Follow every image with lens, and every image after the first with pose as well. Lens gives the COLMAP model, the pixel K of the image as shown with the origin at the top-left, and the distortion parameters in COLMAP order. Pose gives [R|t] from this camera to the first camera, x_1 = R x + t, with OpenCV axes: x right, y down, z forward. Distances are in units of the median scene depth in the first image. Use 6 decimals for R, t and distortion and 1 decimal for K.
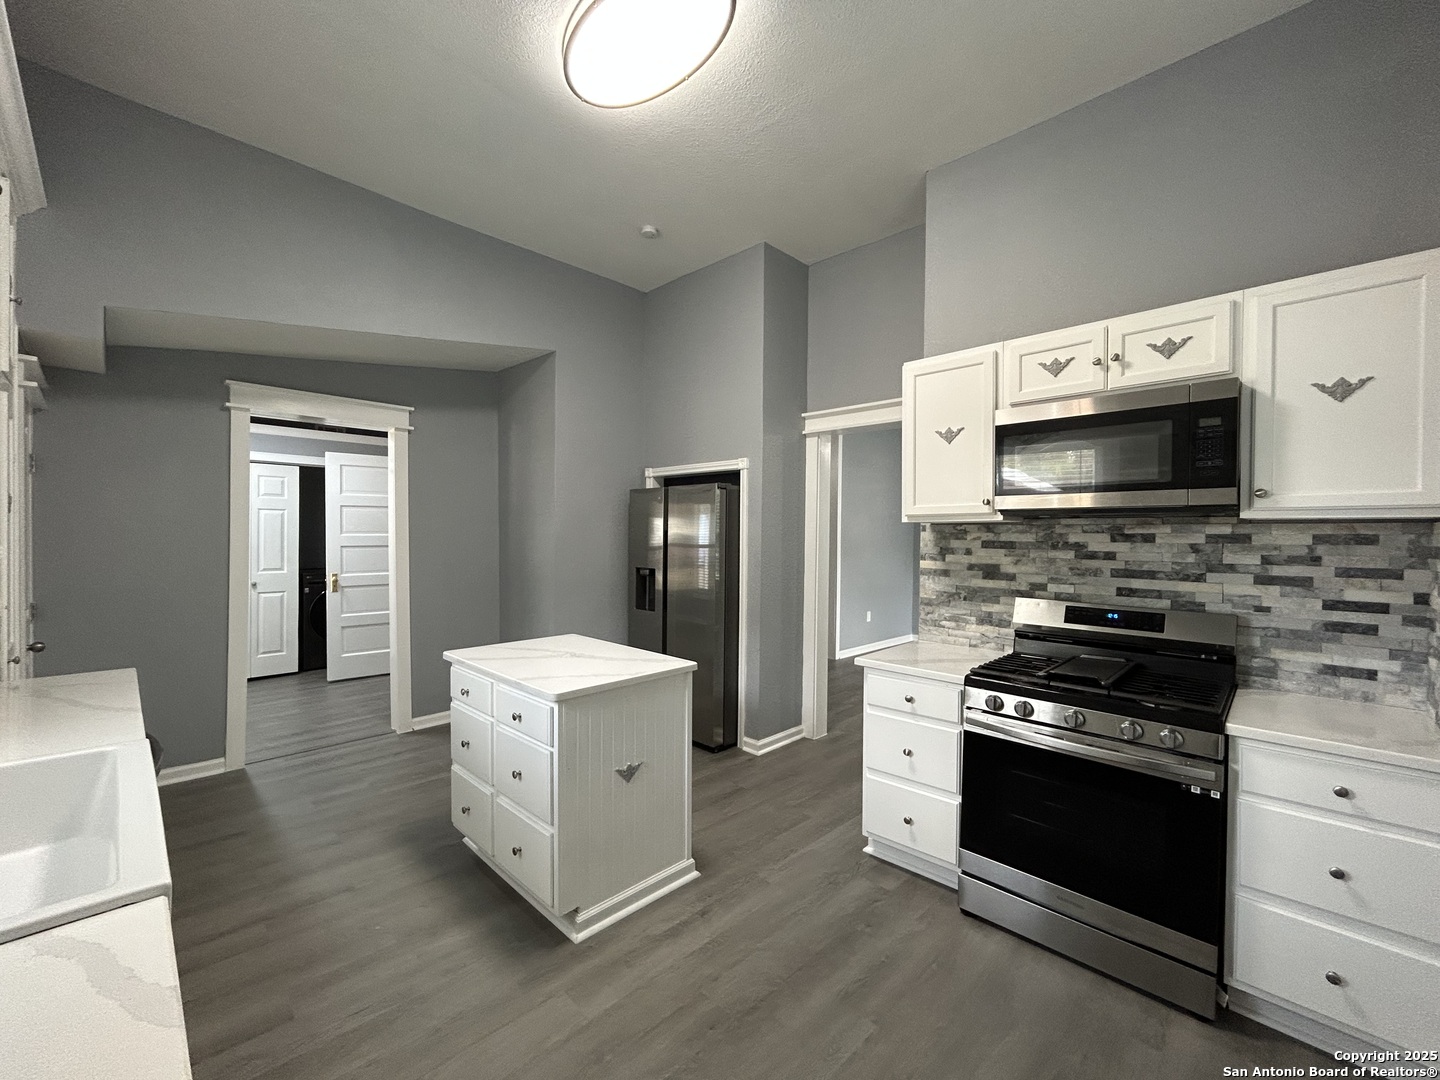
lens RADIAL K [[589.0, 0, 716.7], [0, 589.0, 538.1], [0, 0, 1]] dist [0.000391, 0.001141]
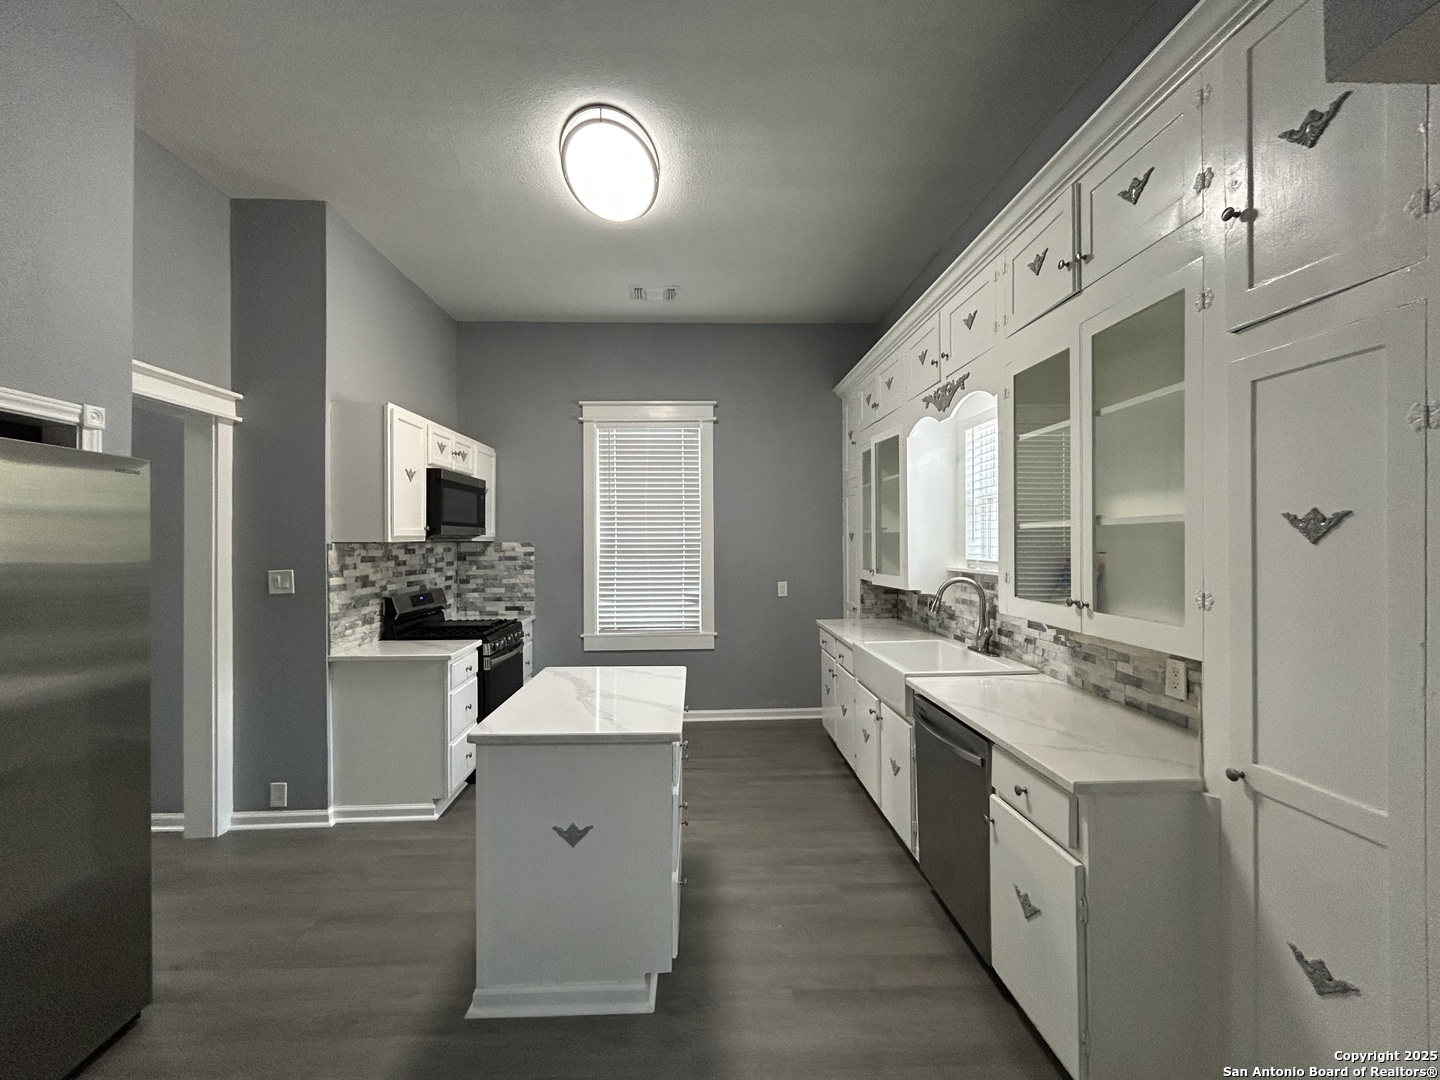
lens RADIAL K [[589.0, 0, 716.7], [0, 589.0, 537.6], [0, 0, 1]] dist [0.000391, 0.001141]
pose [[-0.743878, -0.001258, 0.668314, -0.874348], [0.003178, 0.999980, 0.005419, -0.037749], [-0.668307, 0.006154, -0.743860, 1.361820]]
